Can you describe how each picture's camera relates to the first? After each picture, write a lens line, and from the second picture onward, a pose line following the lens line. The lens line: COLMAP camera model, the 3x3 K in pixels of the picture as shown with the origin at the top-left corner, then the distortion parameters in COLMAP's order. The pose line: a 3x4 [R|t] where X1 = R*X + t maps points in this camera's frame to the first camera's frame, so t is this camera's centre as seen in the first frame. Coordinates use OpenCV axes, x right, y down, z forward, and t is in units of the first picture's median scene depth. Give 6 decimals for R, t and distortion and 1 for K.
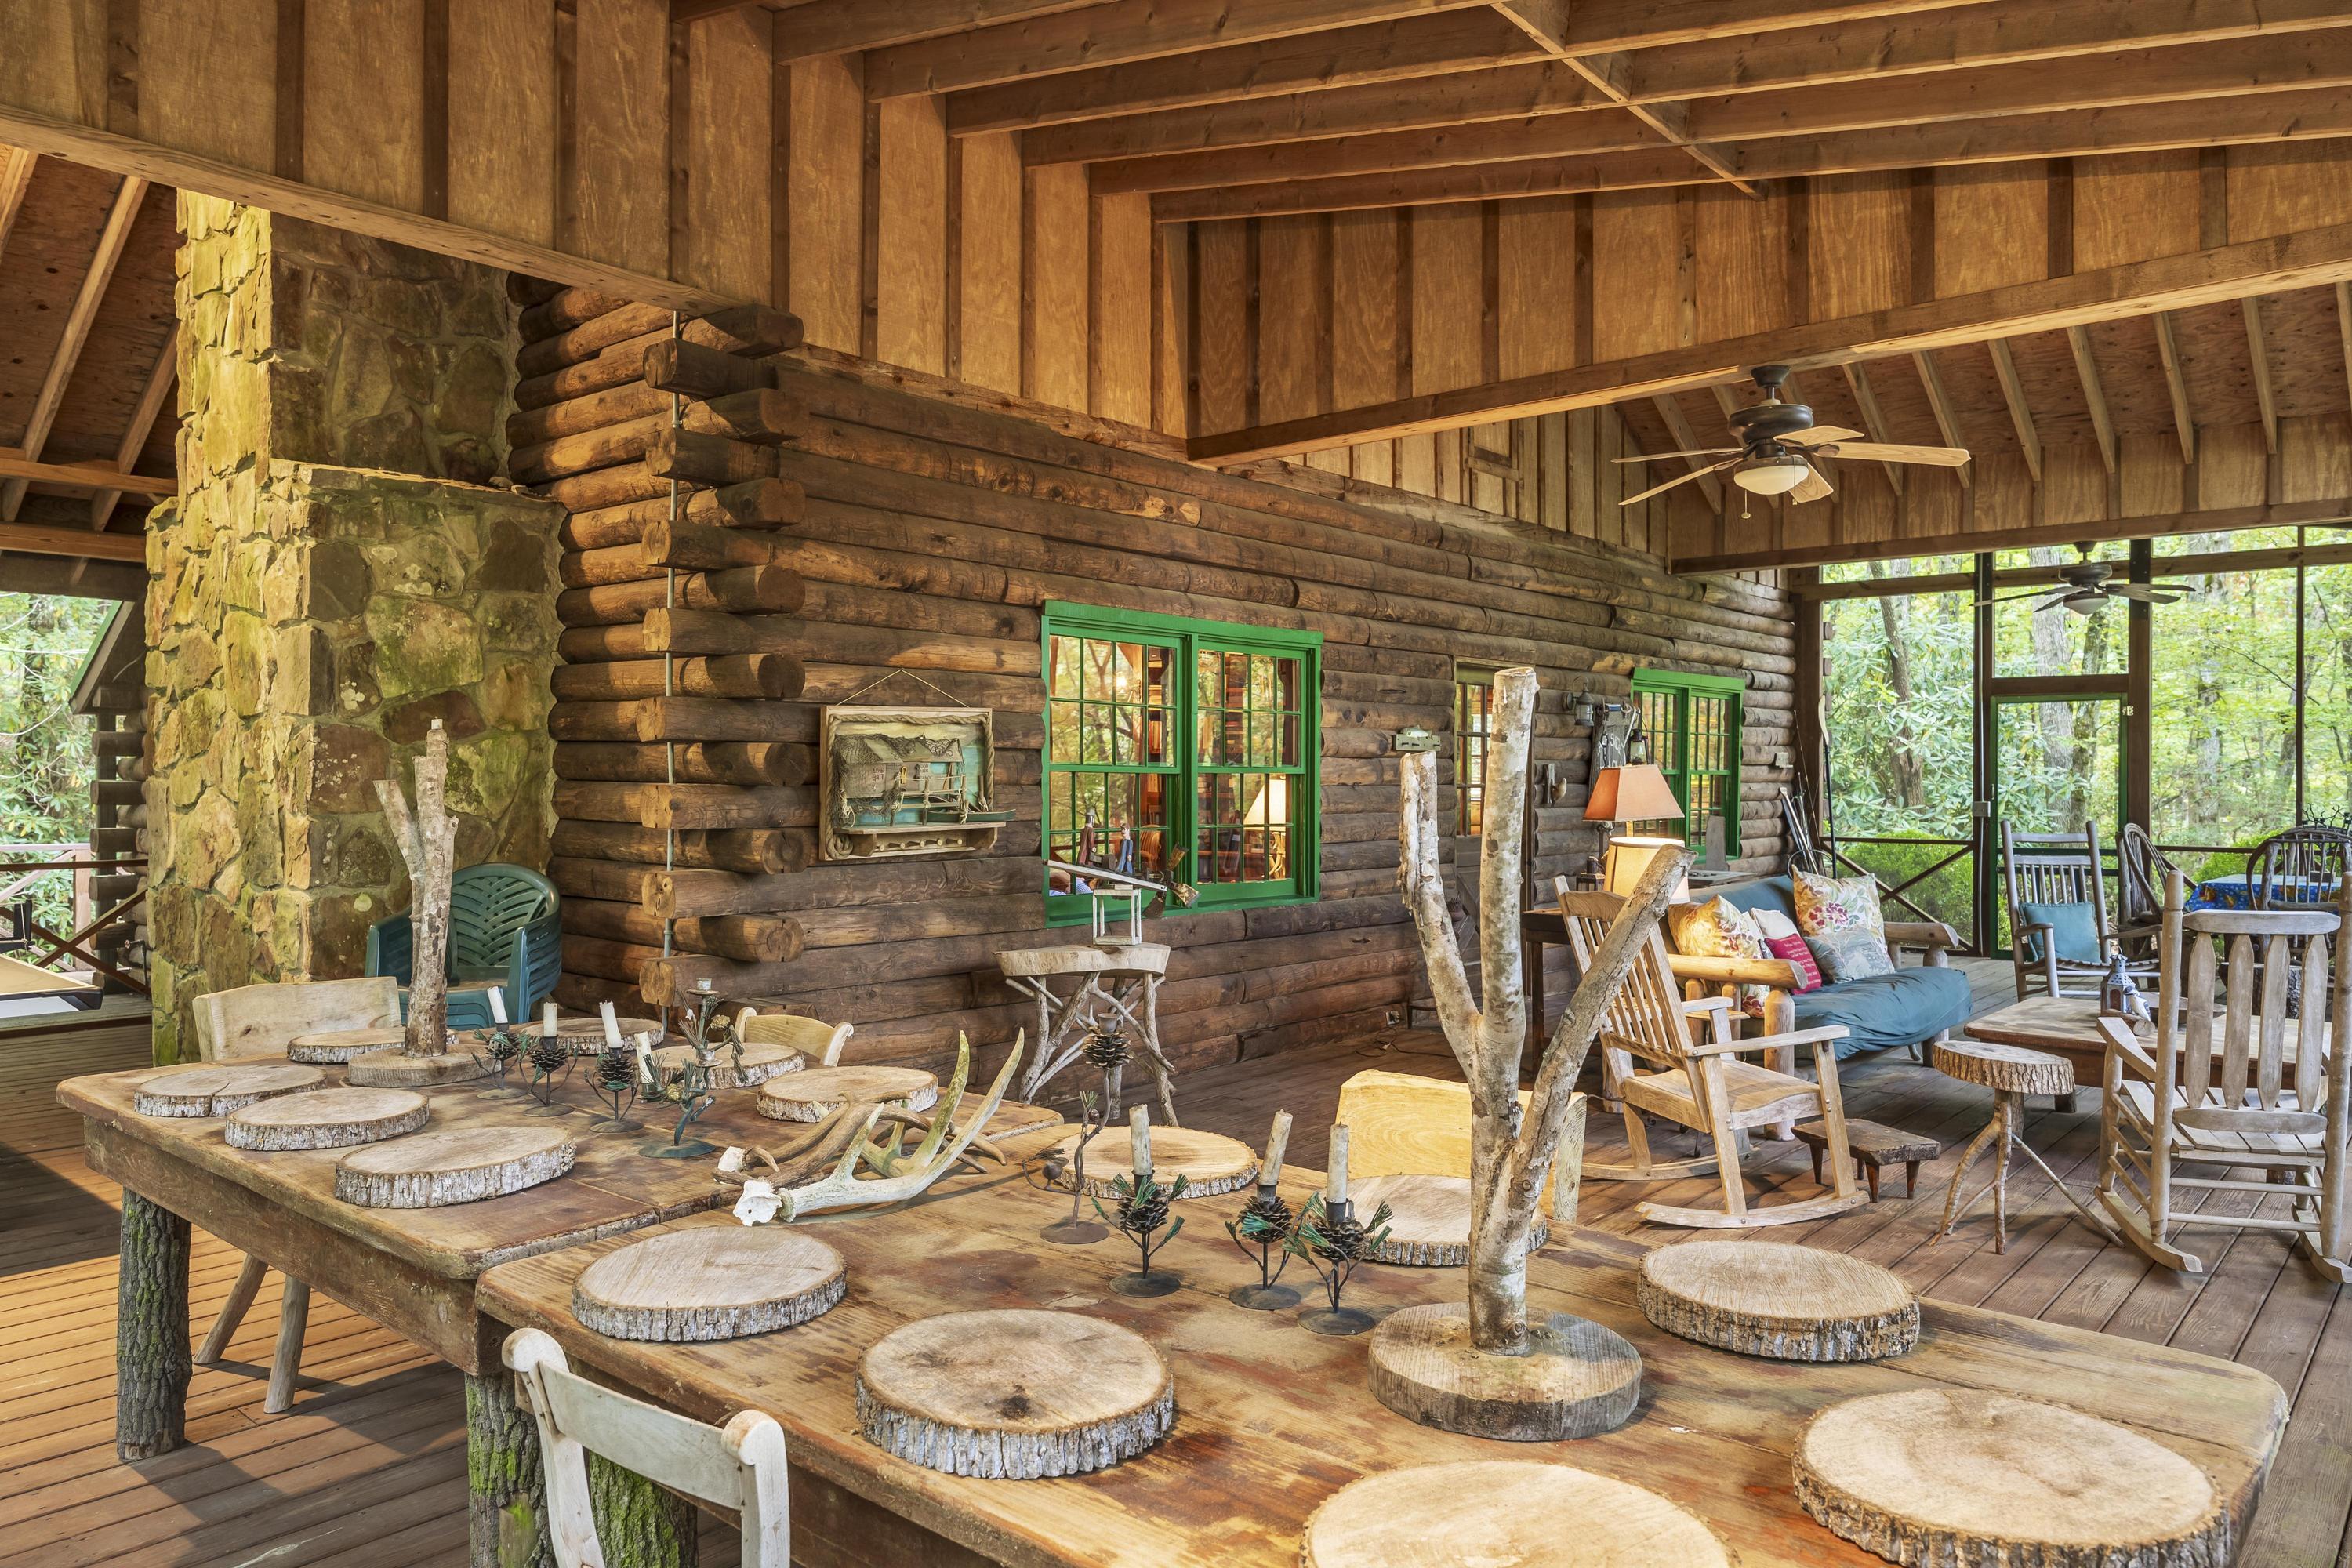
lens RADIAL K [[1563.9, 0, 1176.0], [0, 1563.9, 784.0], [0, 0, 1]] dist [-0.004195, -0.002484]
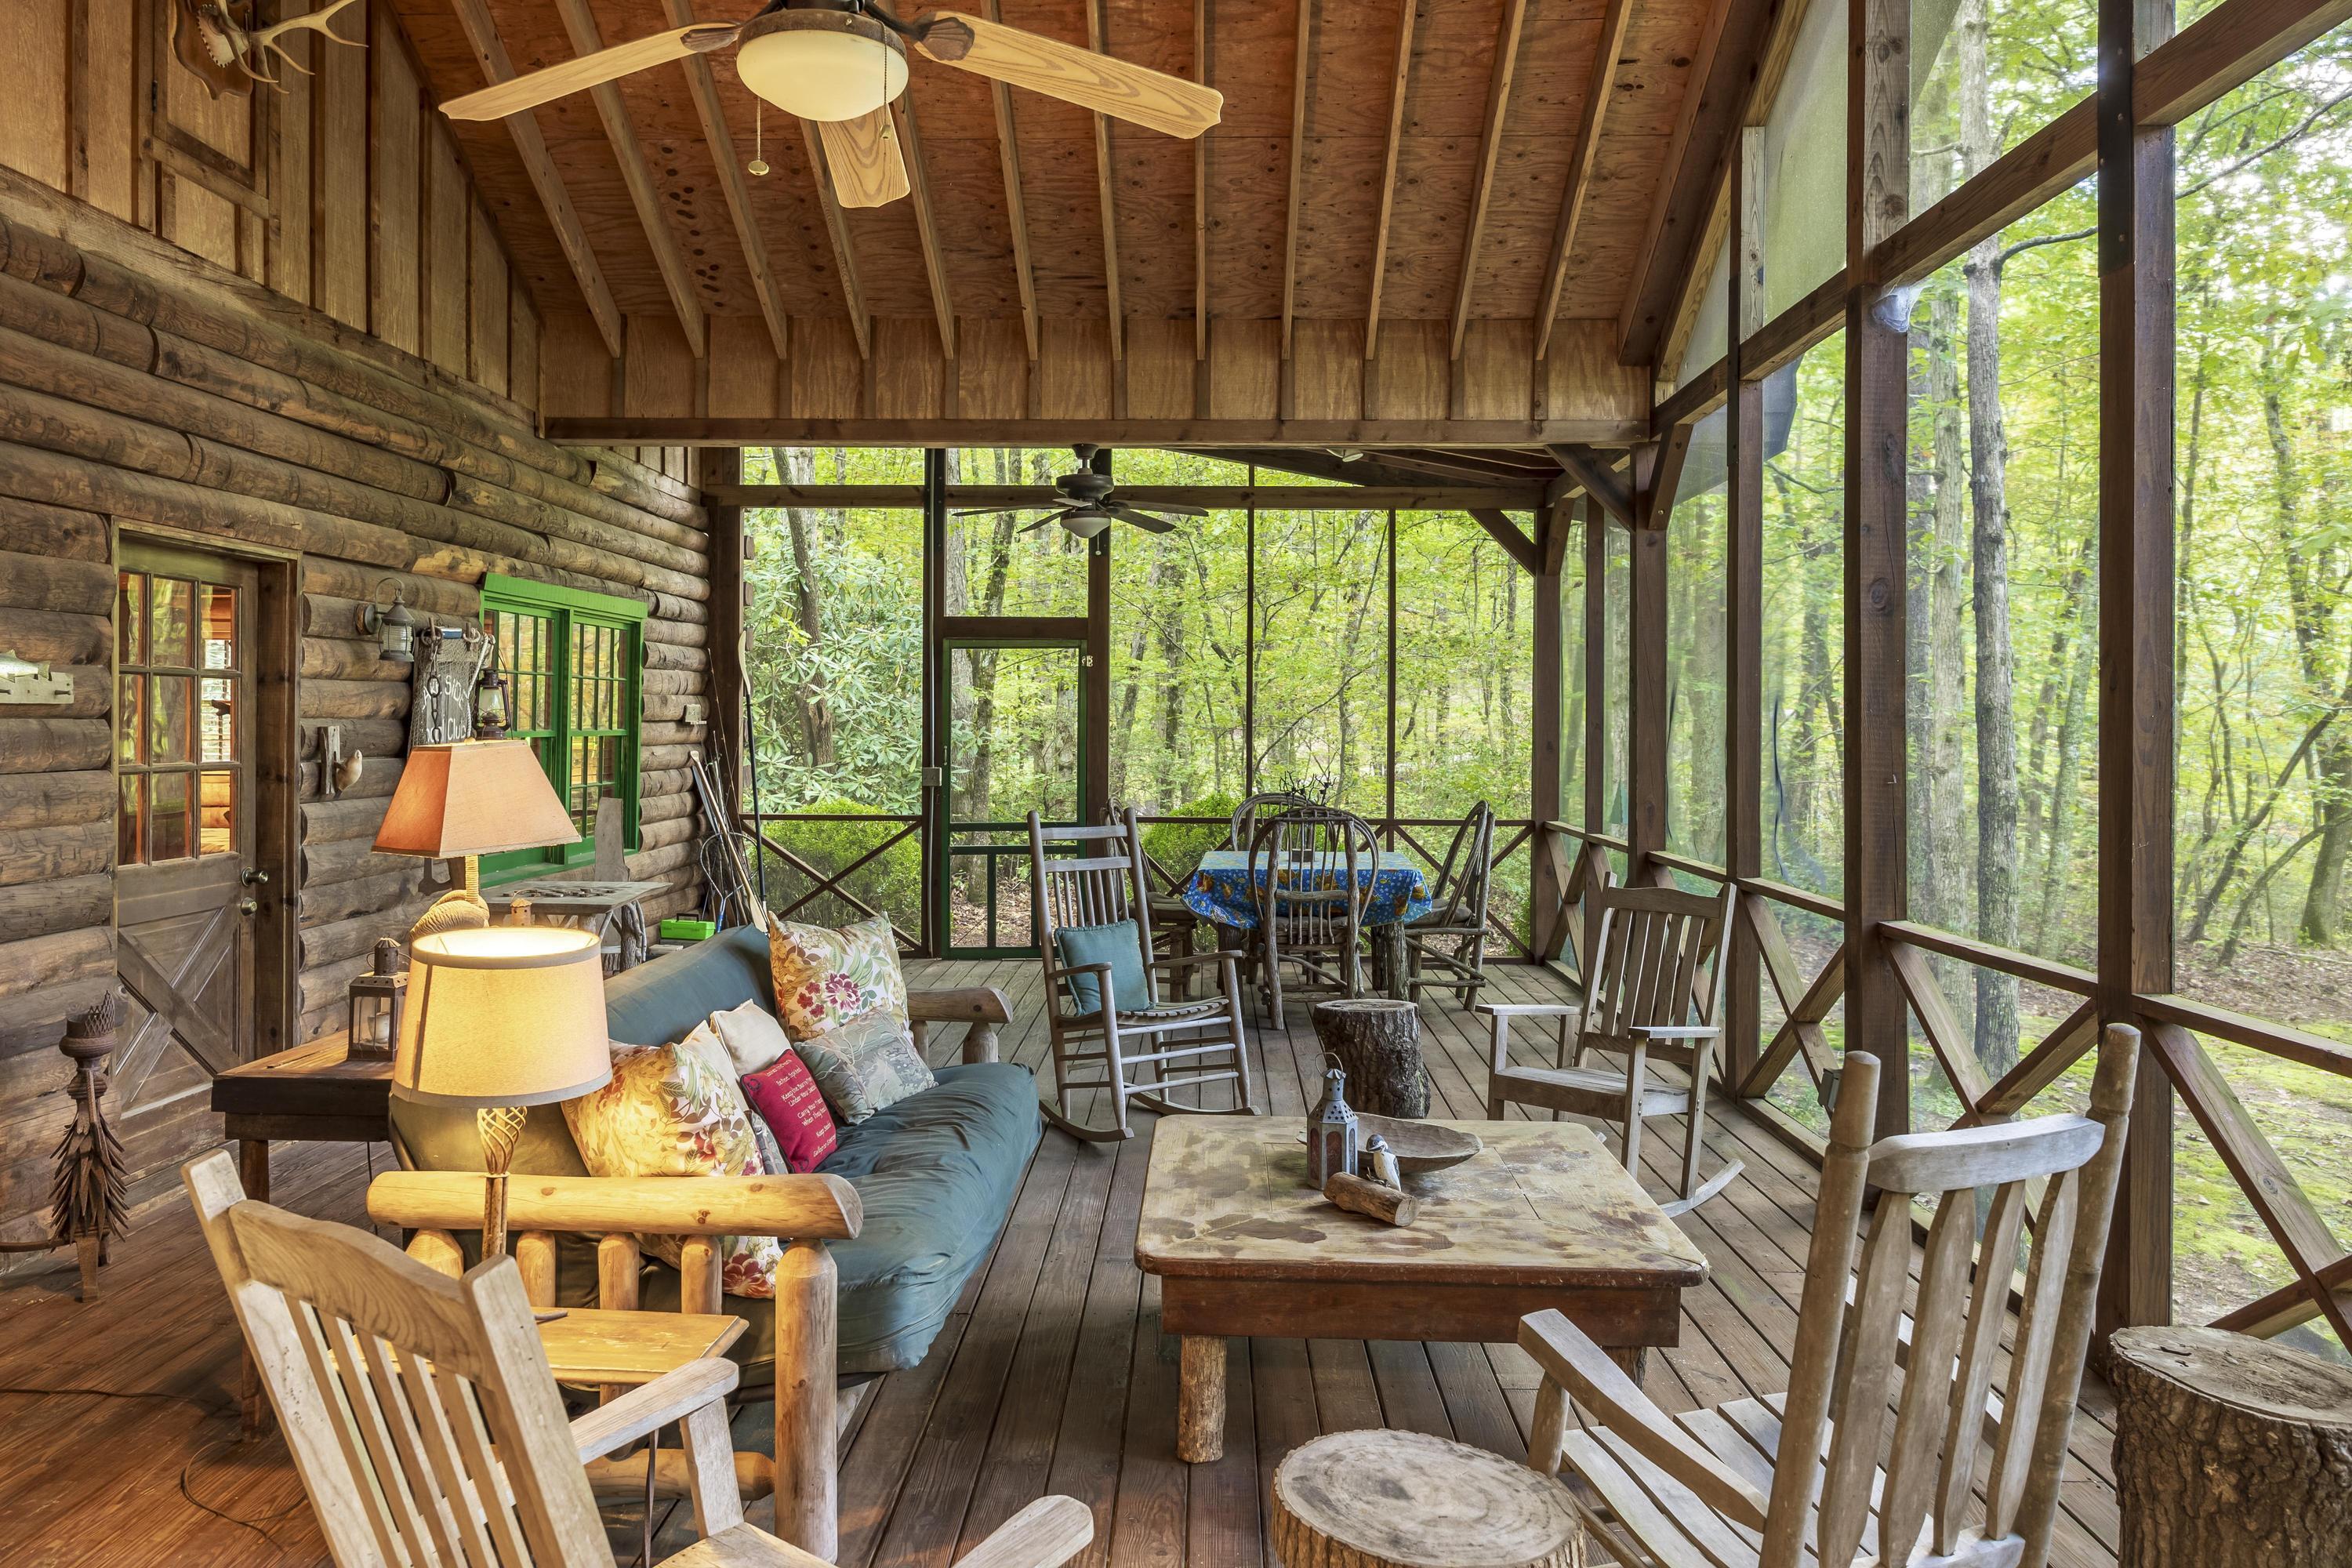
lens RADIAL K [[1573.8, 0, 1176.4], [0, 1573.8, 714.1], [0, 0, 1]] dist [-0.001156, -0.001045]
pose [[0.766899, 0.005426, 0.641744, 0.098636], [-0.000890, 0.999972, -0.007390, -0.012221], [-0.641767, 0.005096, 0.766883, 0.330591]]
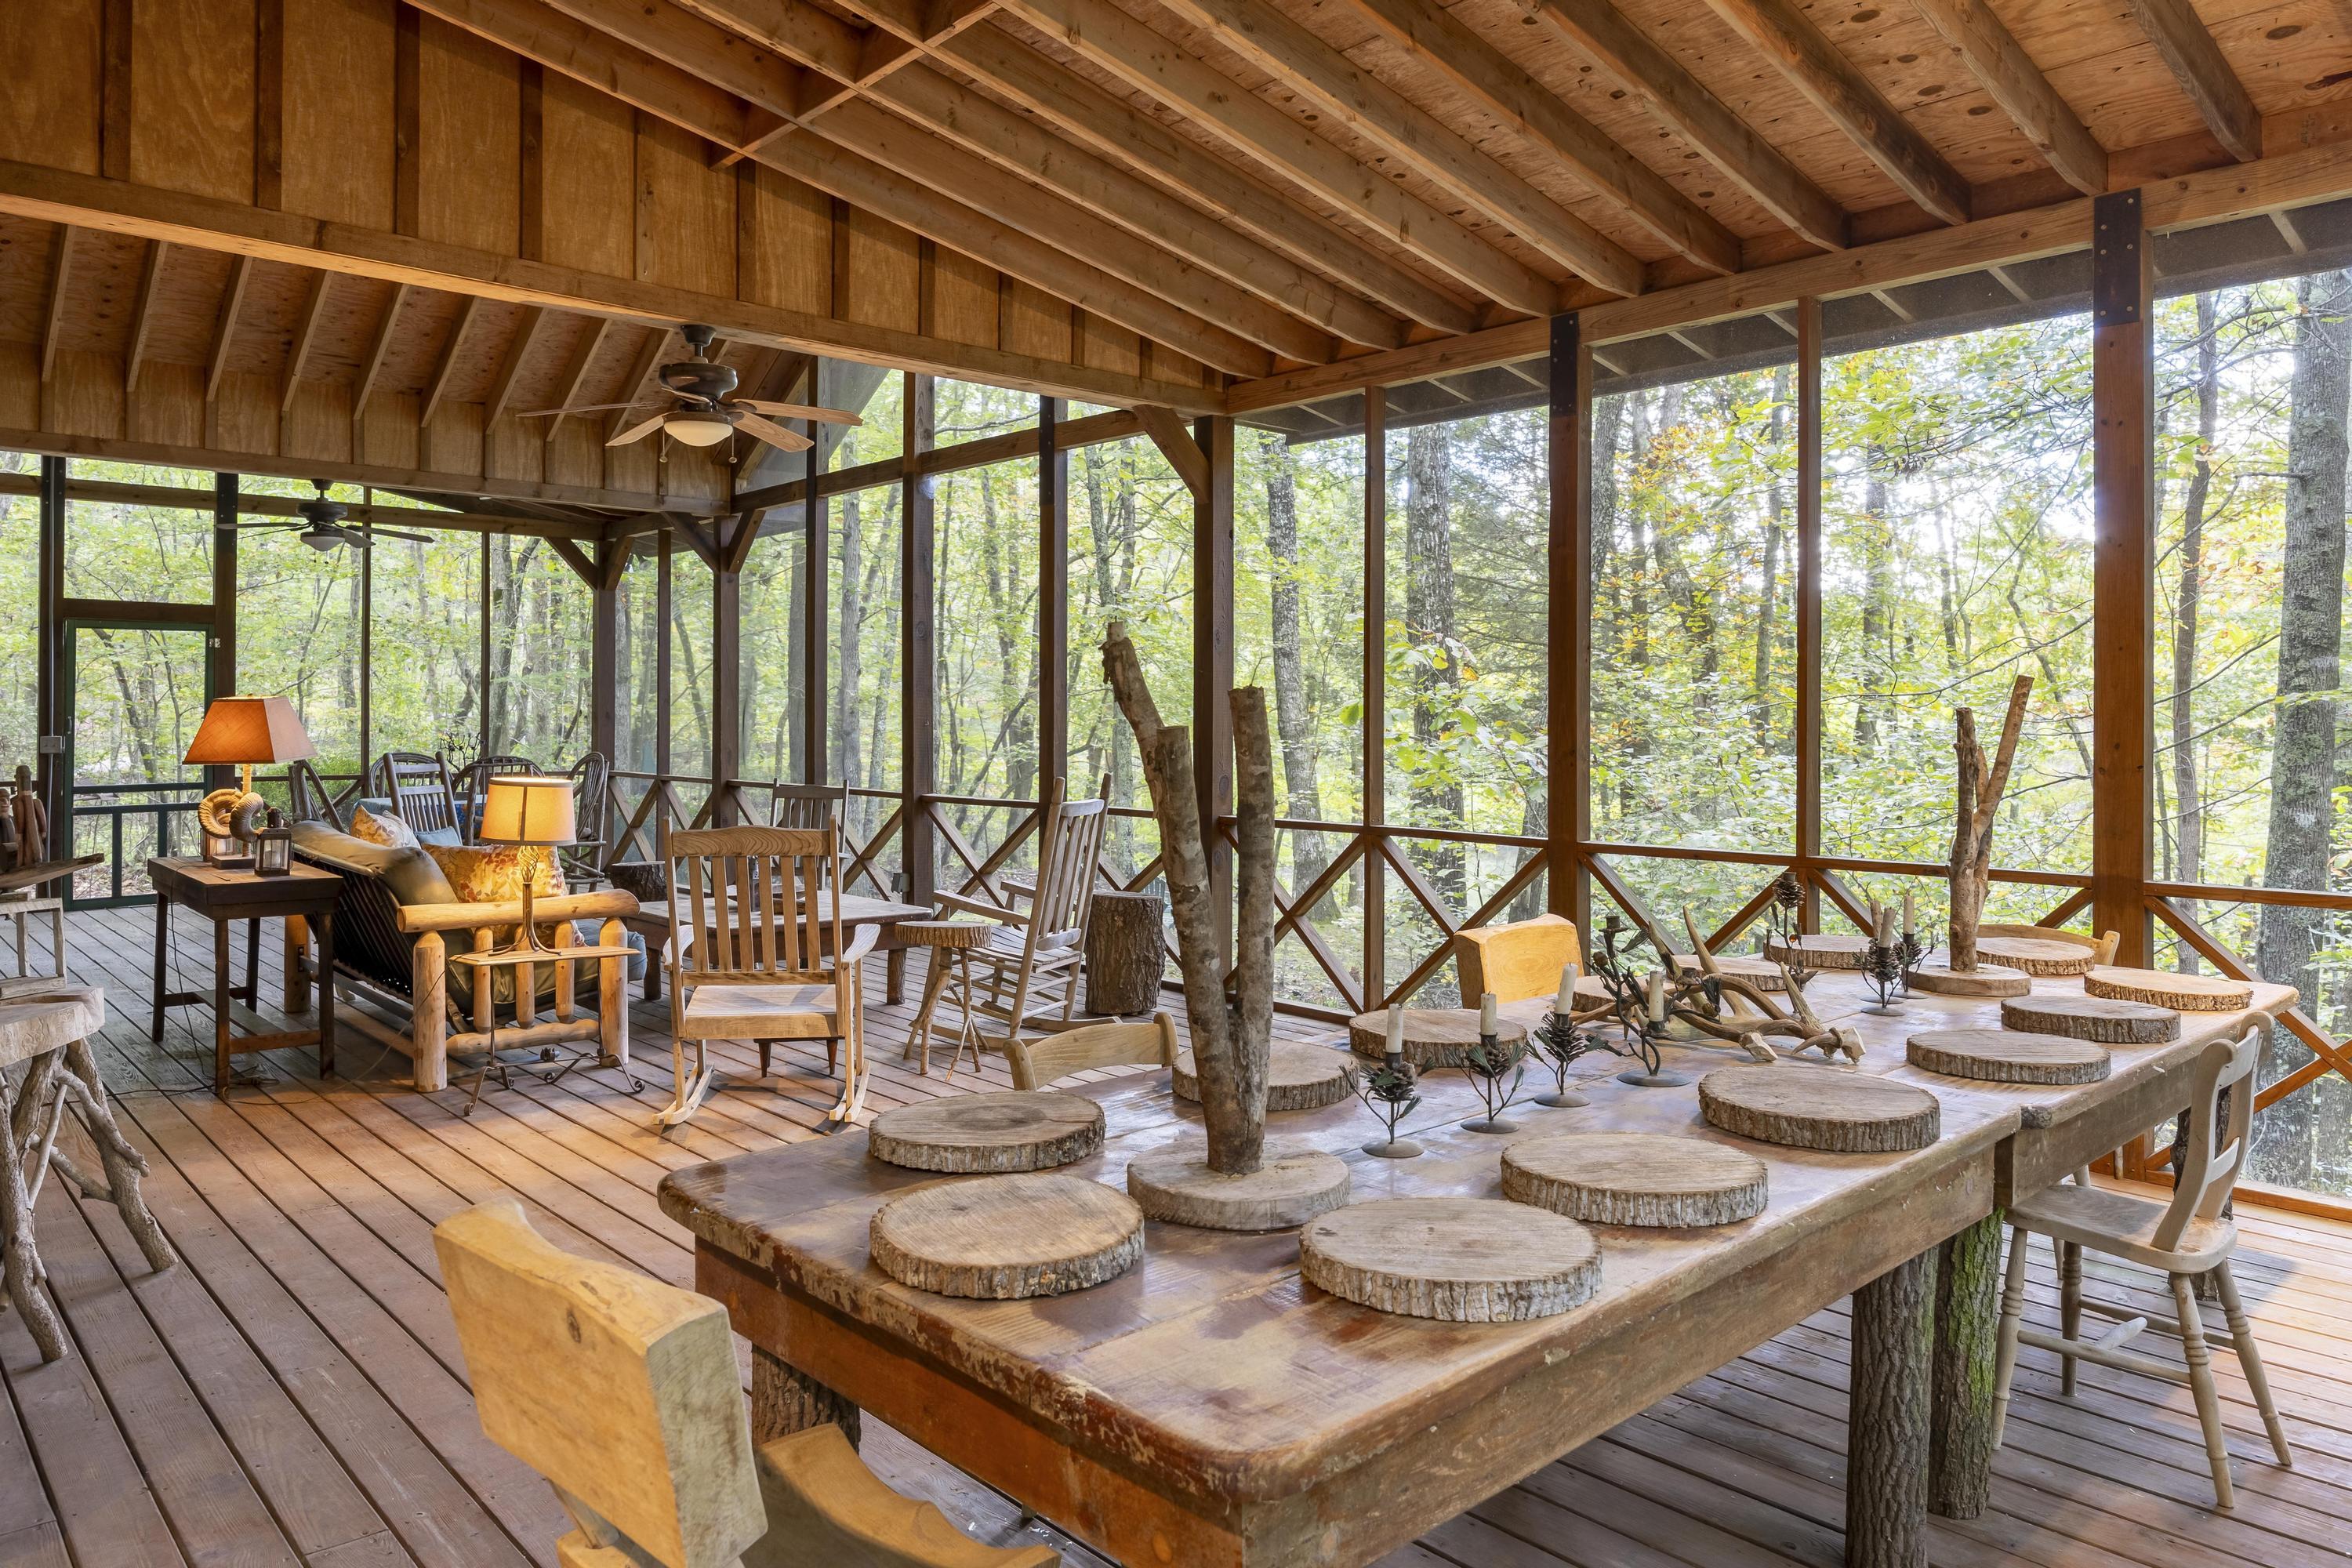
lens RADIAL K [[1573.8, 0, 1176.4], [0, 1573.8, 714.1], [0, 0, 1]] dist [-0.001156, -0.001045]
pose [[0.121712, -0.000970, 0.992565, -0.342512], [0.000799, 0.999999, 0.000879, -0.001922], [-0.992565, 0.000686, 0.121713, 0.292266]]
